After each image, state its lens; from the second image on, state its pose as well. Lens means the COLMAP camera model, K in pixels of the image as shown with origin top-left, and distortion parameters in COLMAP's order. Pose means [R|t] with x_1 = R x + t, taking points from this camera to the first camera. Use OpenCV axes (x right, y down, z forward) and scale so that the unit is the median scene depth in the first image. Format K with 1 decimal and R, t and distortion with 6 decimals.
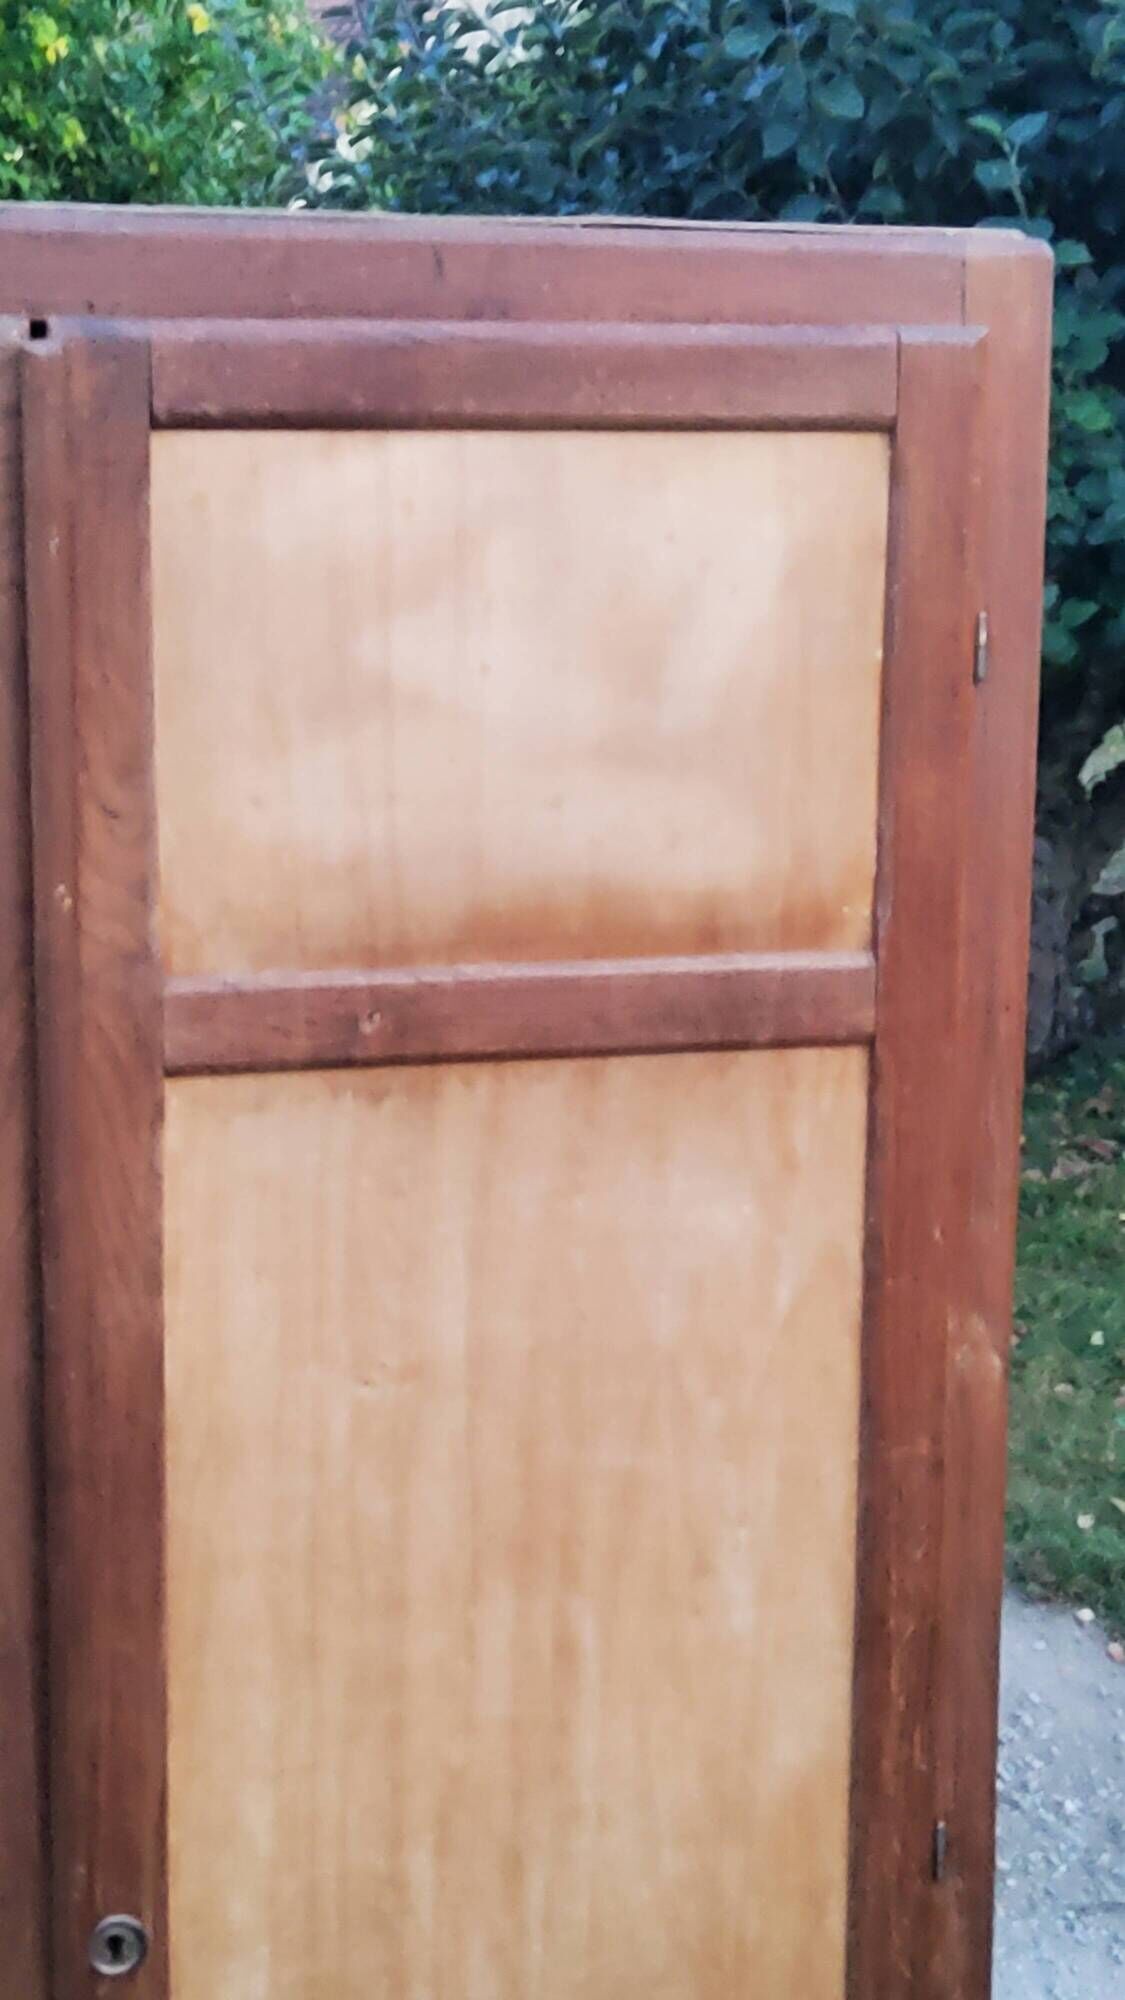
lens RADIAL K [[2965.9, 0, 567.8], [0, 2965.9, 994.1], [0, 0, 1]] dist [0.196064, -0.601641]
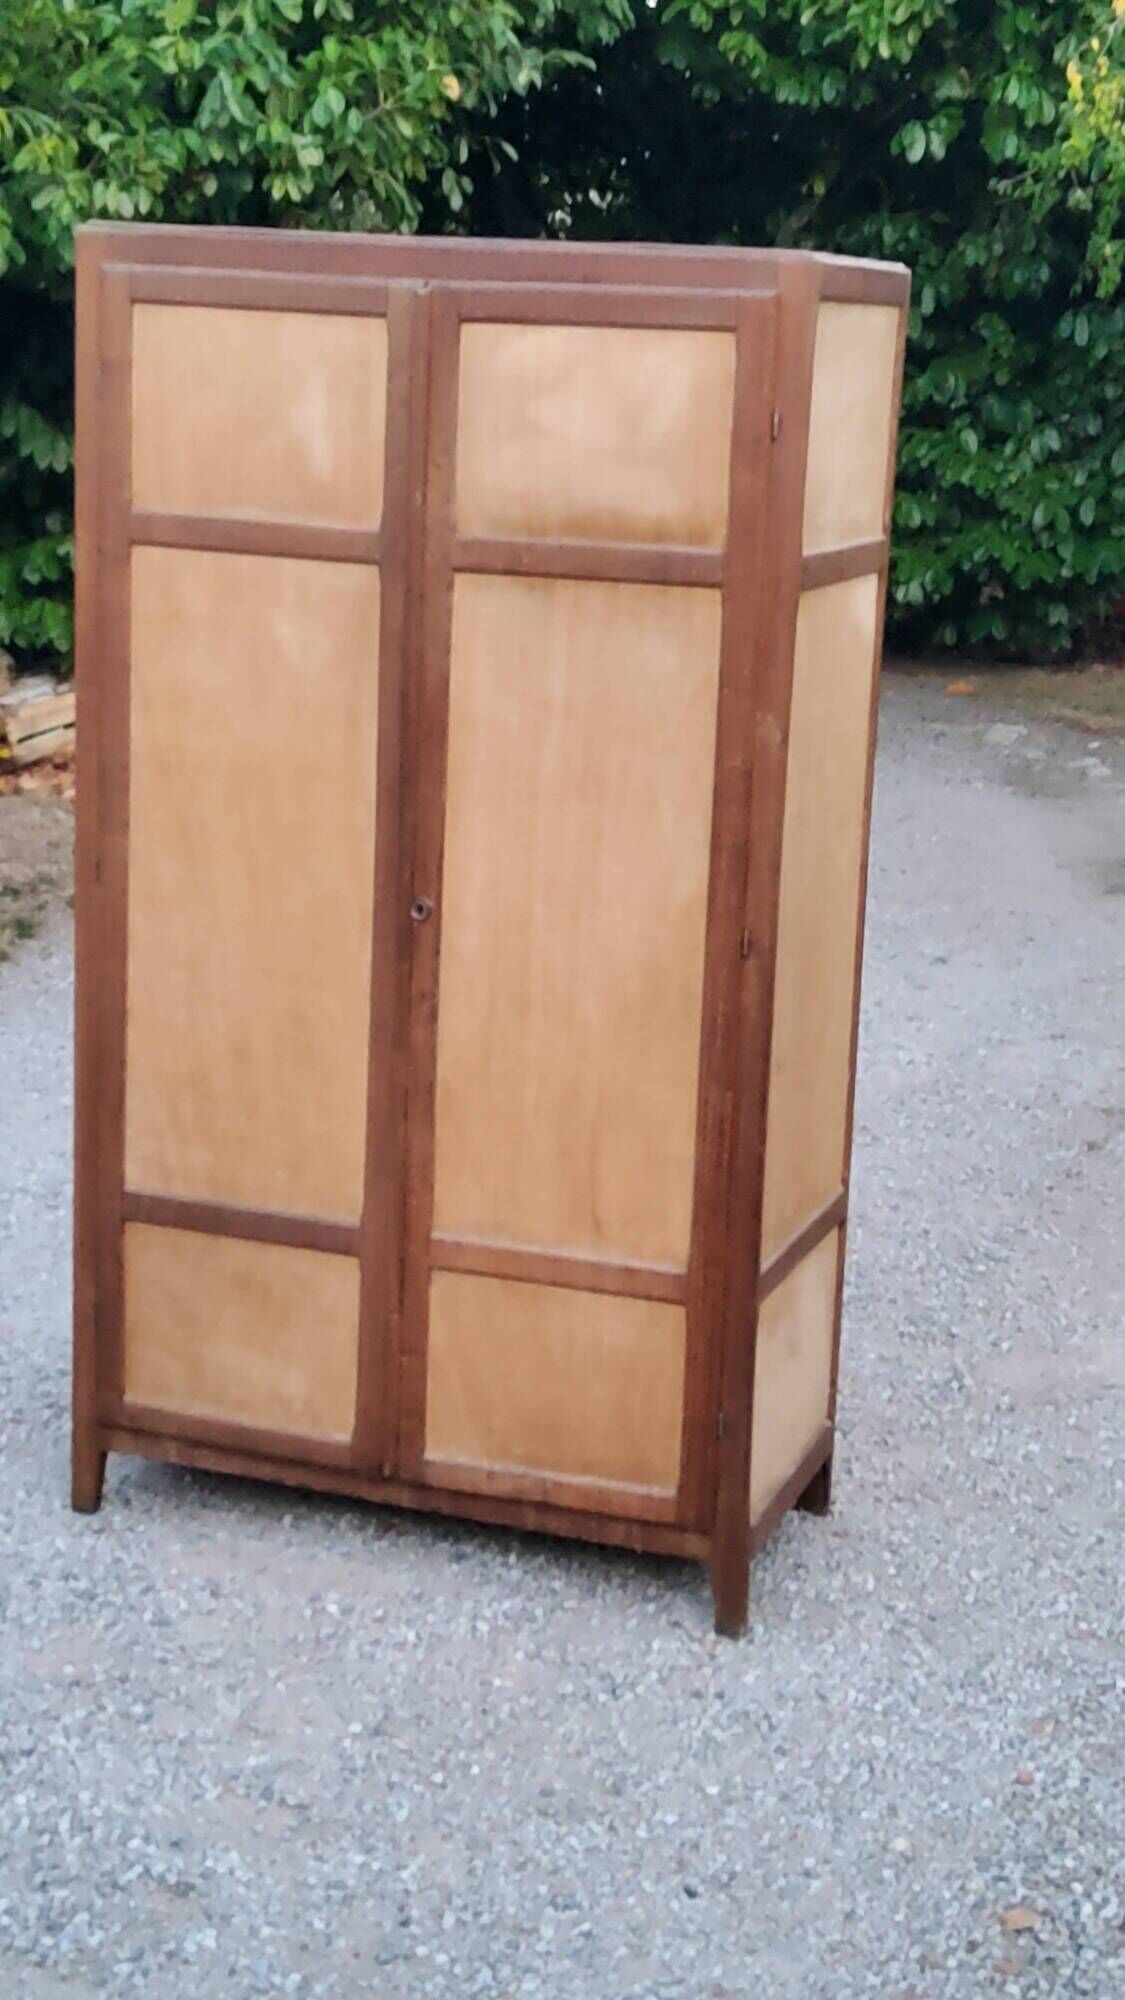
lens RADIAL K [[2956.1, 0, 566.6], [0, 2956.1, 988.6], [0, 0, 1]] dist [0.190175, -0.532362]
pose [[0.845079, 0.143741, -0.514957, 1.288563], [-0.130992, 0.989491, 0.061231, 0.208854], [0.518347, 0.015710, 0.855026, -1.132822]]
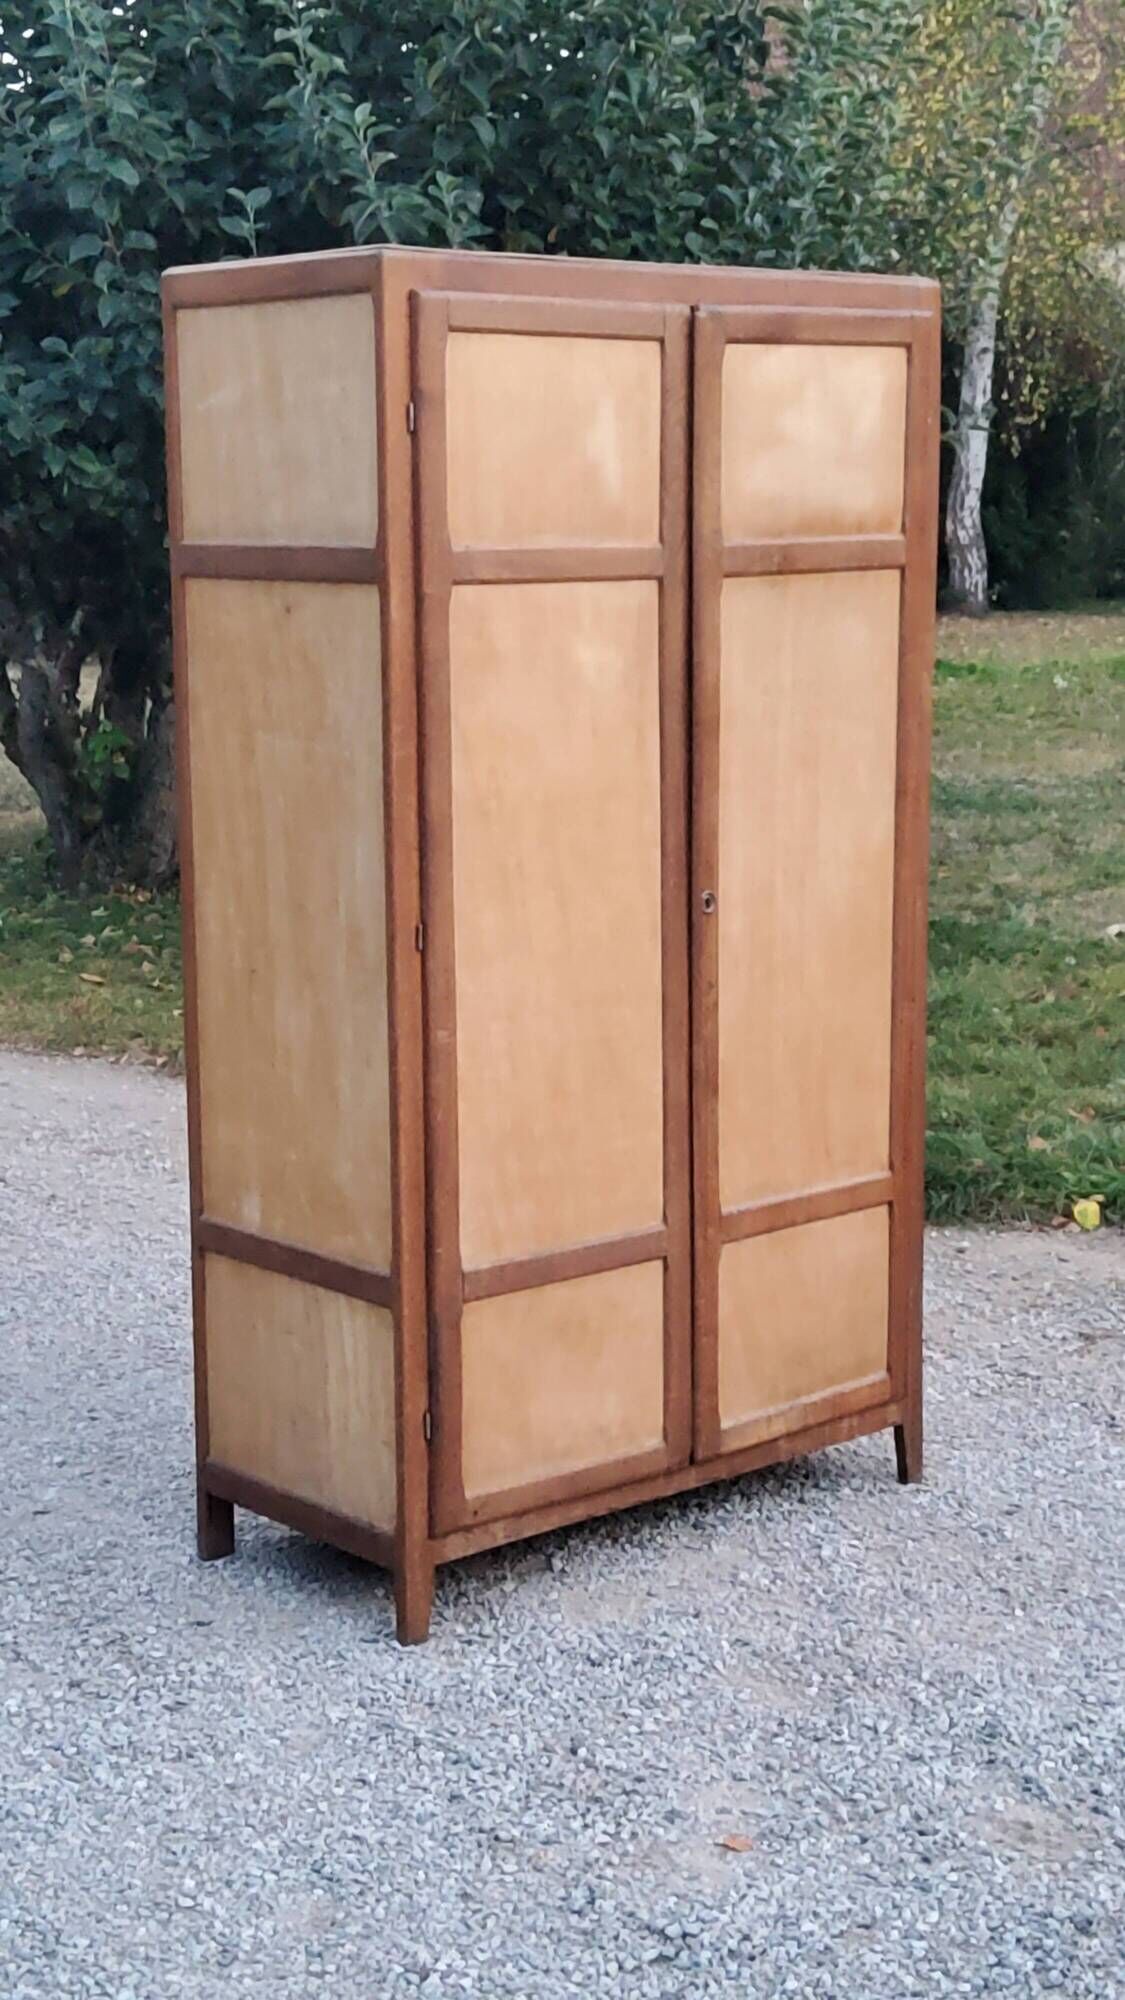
lens RADIAL K [[2965.9, 0, 567.8], [0, 2965.9, 994.1], [0, 0, 1]] dist [0.196064, -0.601641]
pose [[0.880716, -0.093630, 0.464299, -1.518974], [0.097157, 0.995134, 0.016383, 0.339970], [-0.463573, 0.030681, 0.885527, -1.332704]]
